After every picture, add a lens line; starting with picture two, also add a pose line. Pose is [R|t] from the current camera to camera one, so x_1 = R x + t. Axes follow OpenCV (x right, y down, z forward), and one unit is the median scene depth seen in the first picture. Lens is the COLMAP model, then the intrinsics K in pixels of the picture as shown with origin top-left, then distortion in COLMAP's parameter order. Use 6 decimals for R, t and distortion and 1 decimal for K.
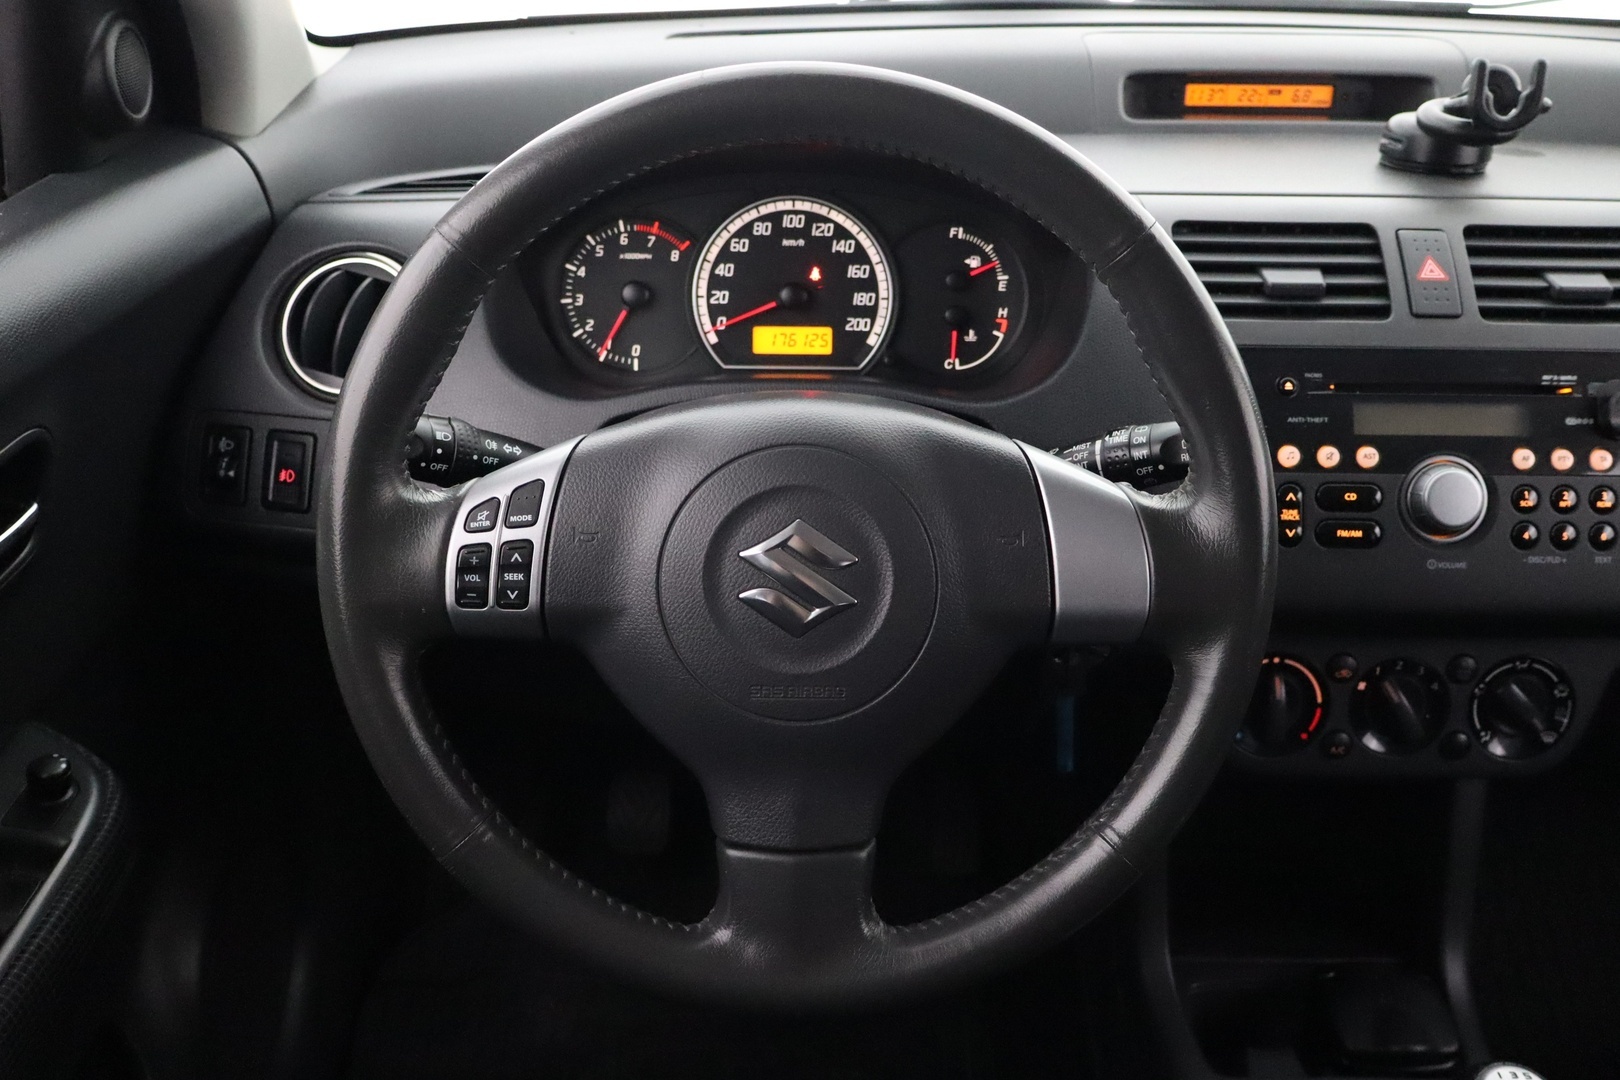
lens RADIAL K [[1882.3, 0, 809.6], [0, 1882.3, 534.1], [0, 0, 1]] dist [0.110022, 0.000000]
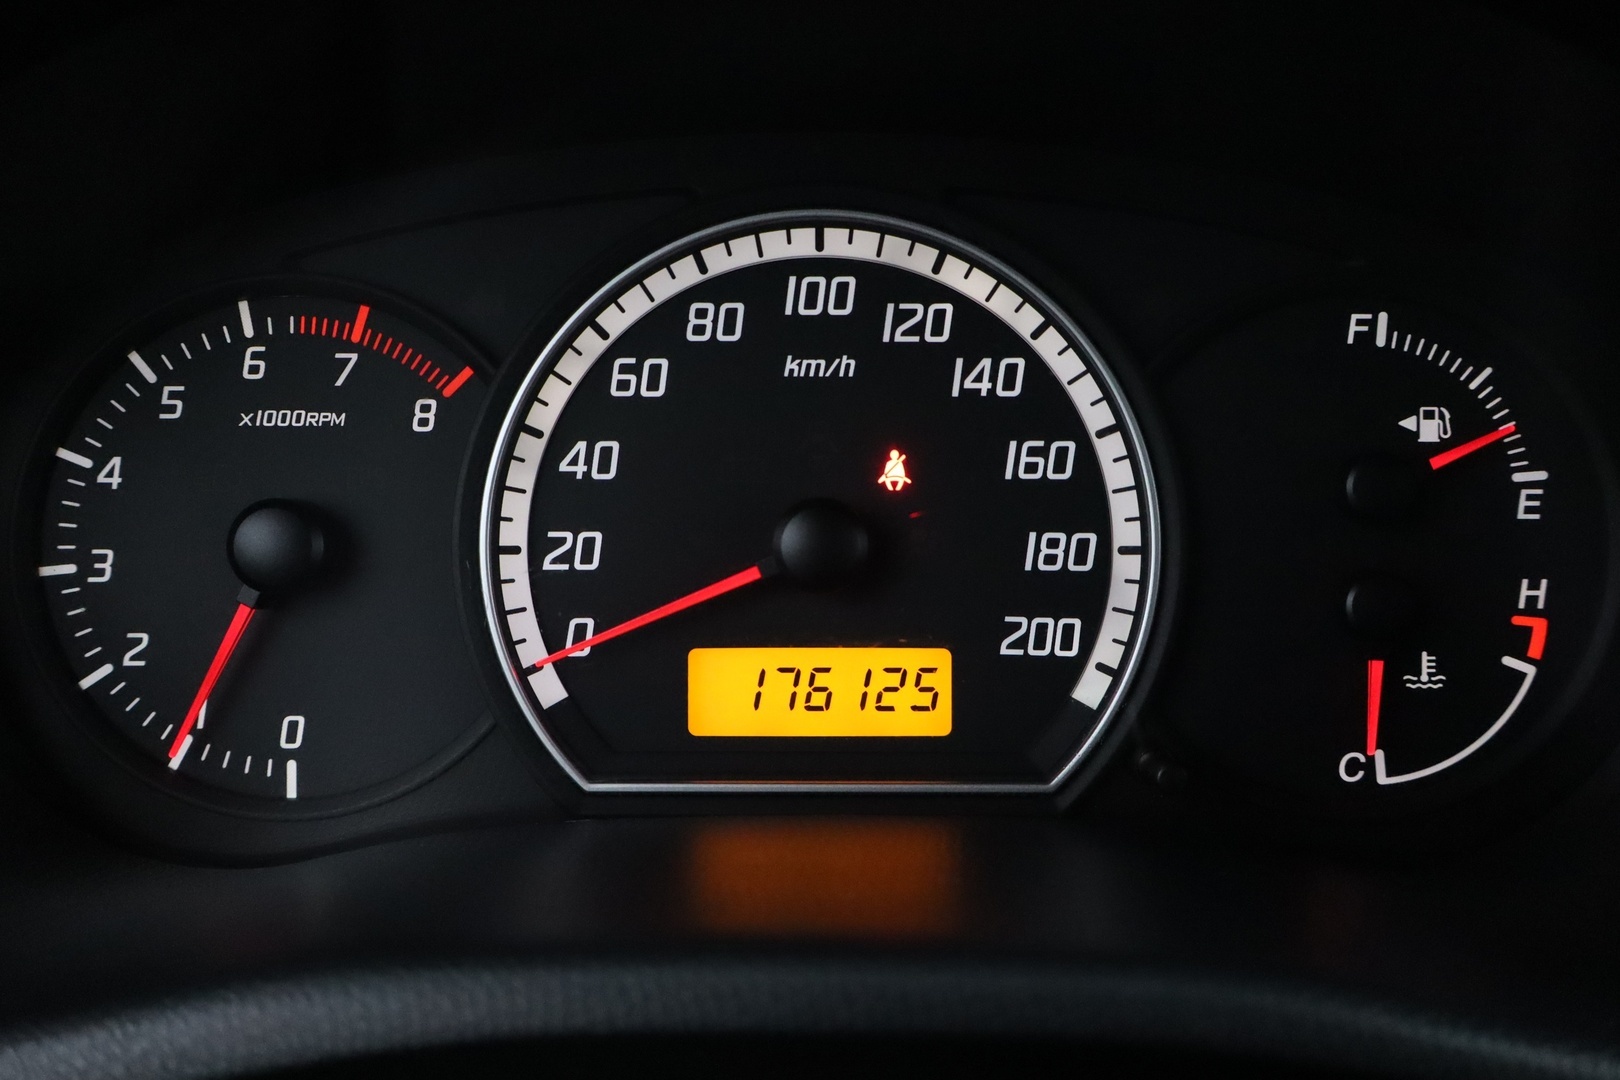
lens RADIAL K [[1882.3, 0, 808.3], [0, 1882.3, 534.3], [0, 0, 1]] dist [0.110022, 0.000000]
pose [[0.999572, -0.010480, -0.027296, -0.002605], [0.006694, 0.990785, -0.135275, -0.087843], [0.028462, 0.135034, 0.990432, 0.706929]]
